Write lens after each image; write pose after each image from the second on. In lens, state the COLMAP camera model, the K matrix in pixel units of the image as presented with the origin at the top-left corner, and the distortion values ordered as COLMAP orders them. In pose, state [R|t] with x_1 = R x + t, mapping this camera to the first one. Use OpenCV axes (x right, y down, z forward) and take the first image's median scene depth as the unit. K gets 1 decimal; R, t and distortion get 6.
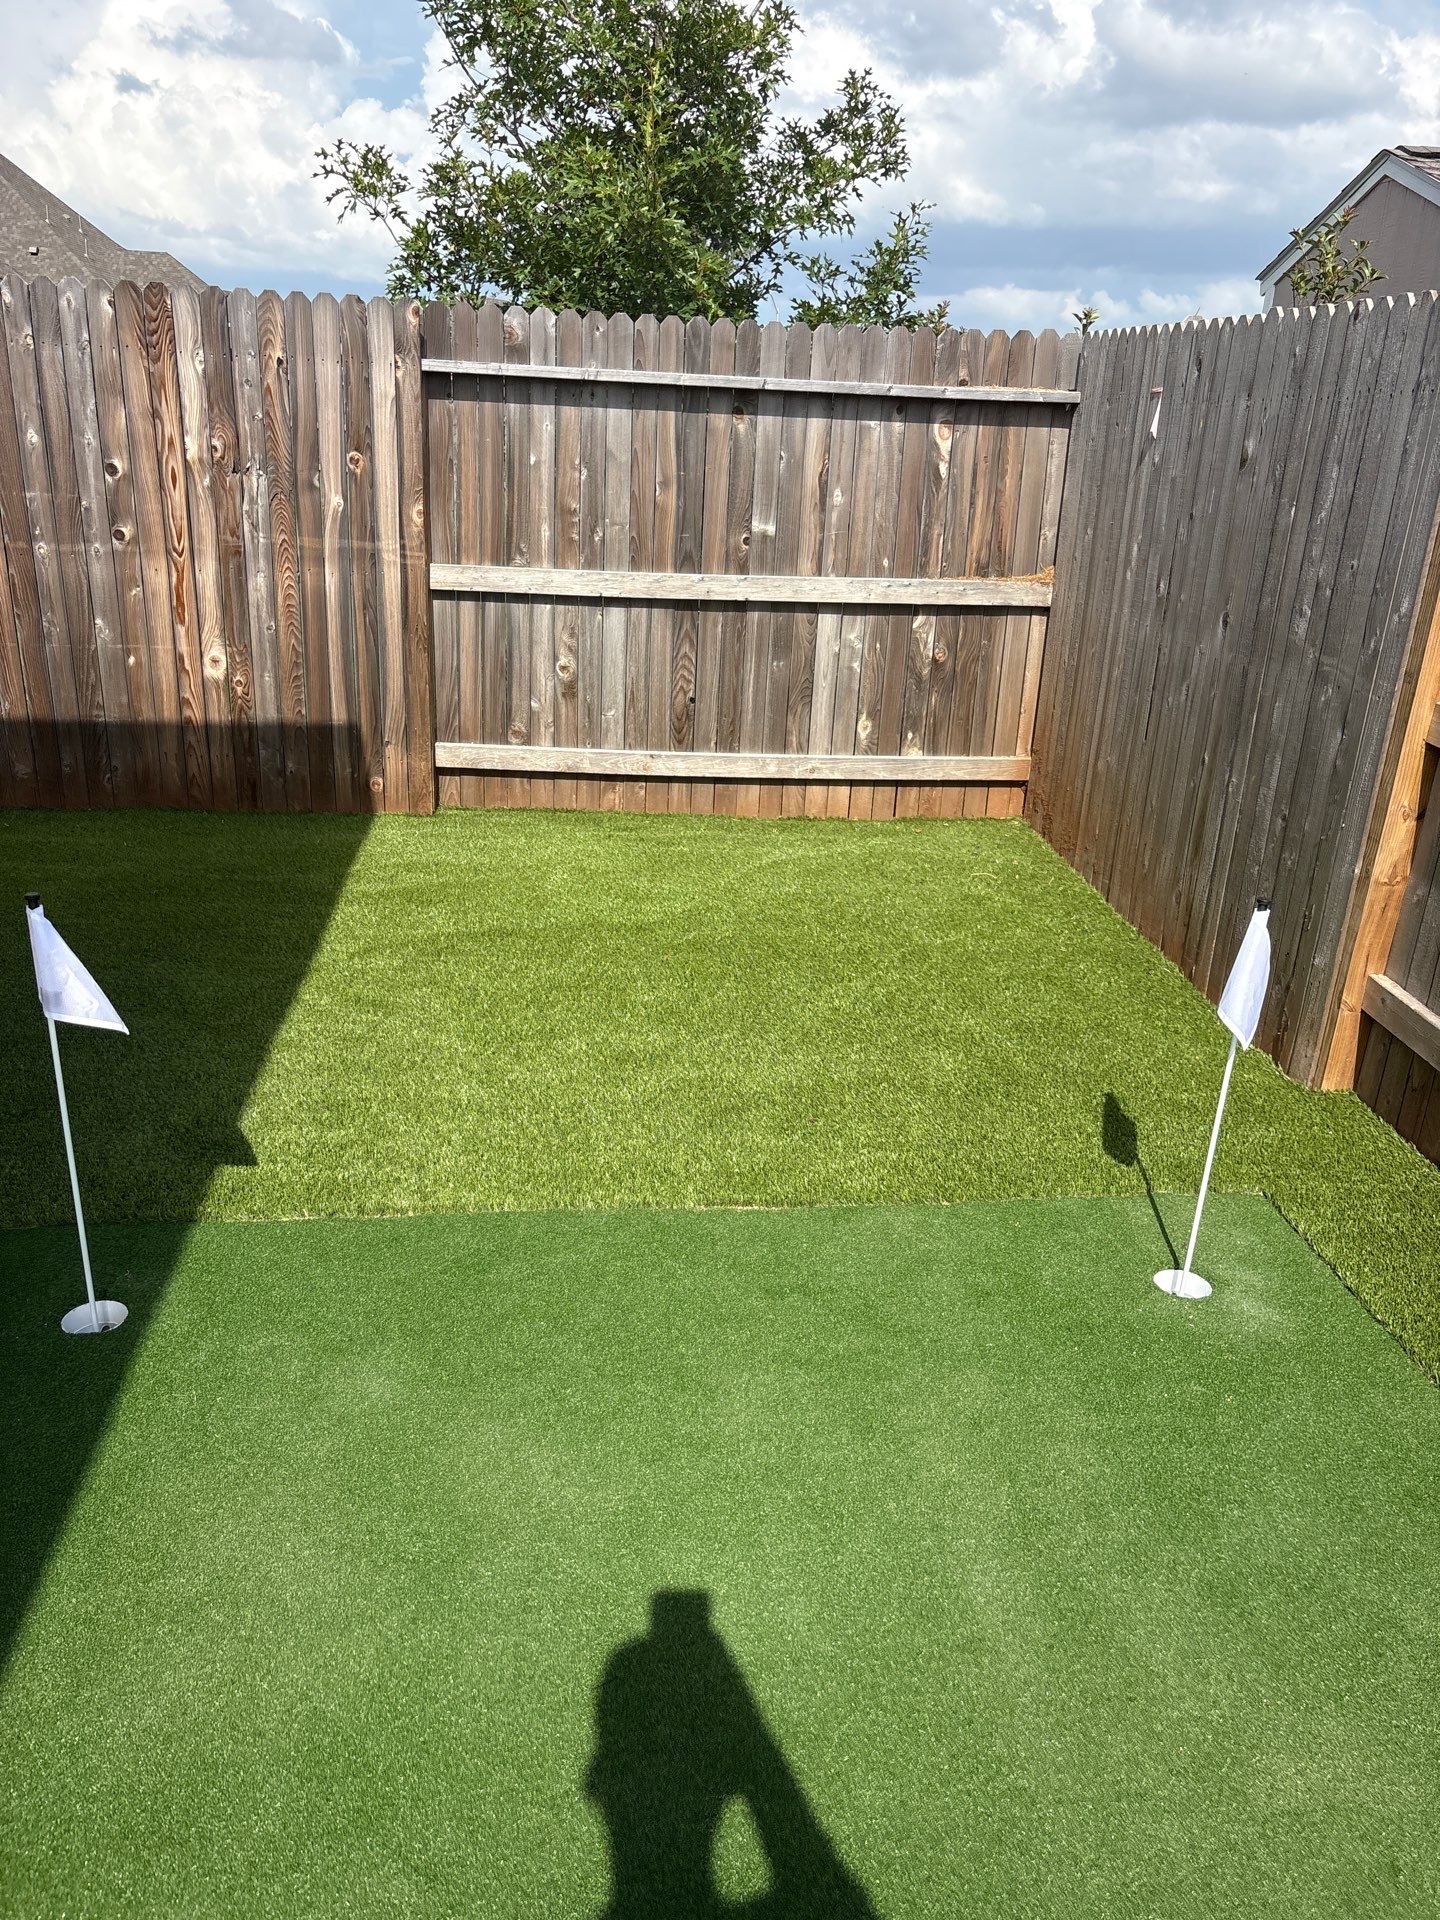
lens RADIAL K [[1472.4, 0, 681.4], [0, 1472.4, 988.7], [0, 0, 1]] dist [0.010580, 0.001353]
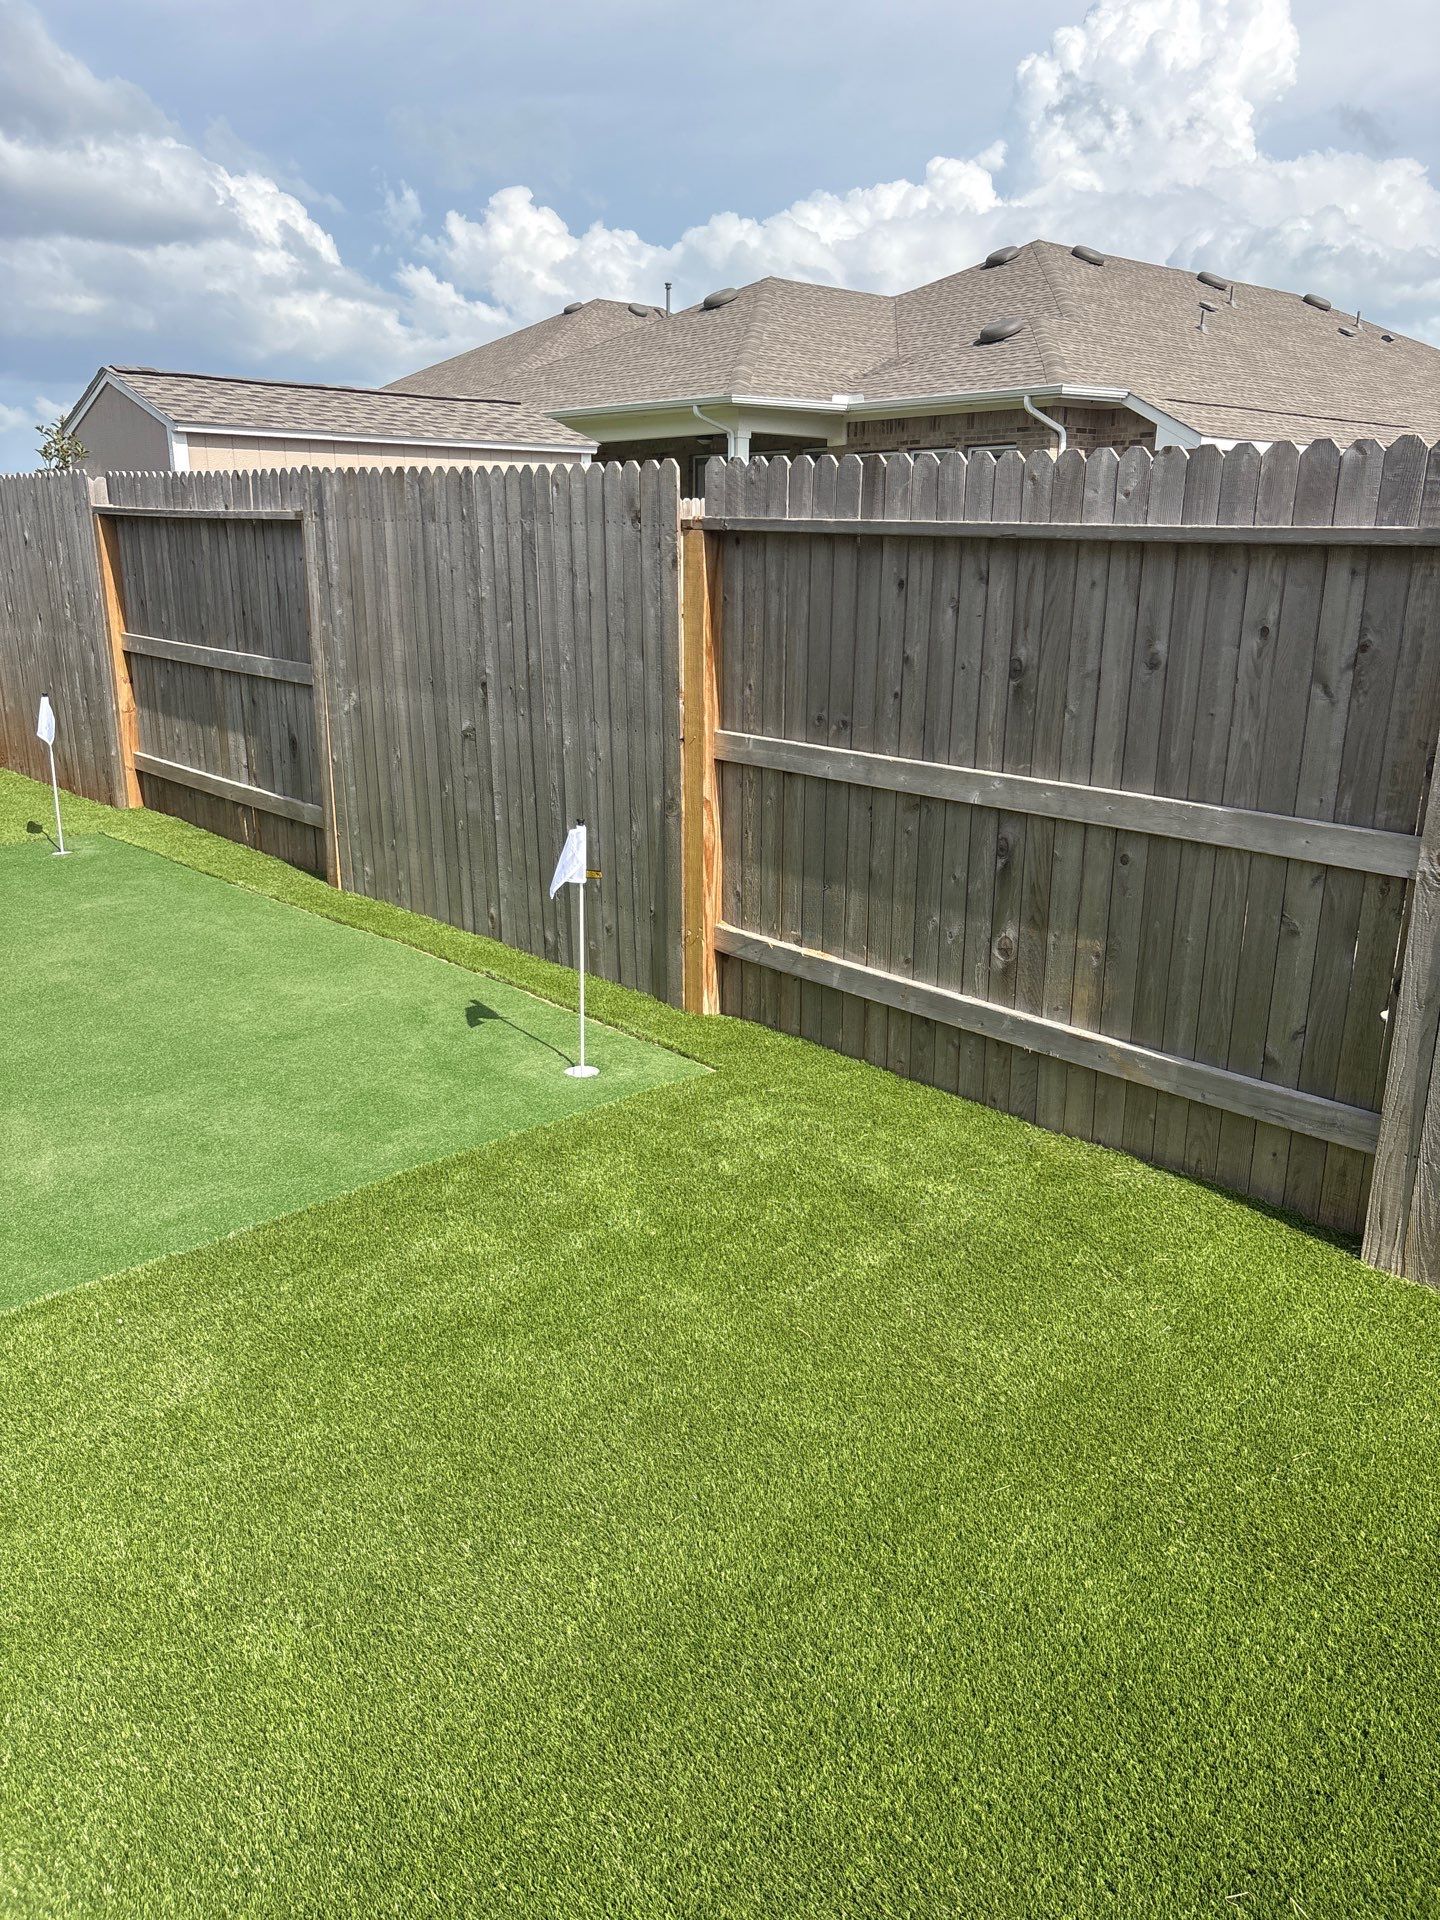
lens RADIAL K [[1421.7, 0, 717.1], [0, 1421.7, 994.1], [0, 0, 1]] dist [0.021970, -0.021045]
pose [[0.769862, -0.224356, 0.597476, -0.165237], [0.255567, 0.966210, 0.033514, 0.331517], [-0.584806, 0.126894, 0.801186, -0.833400]]
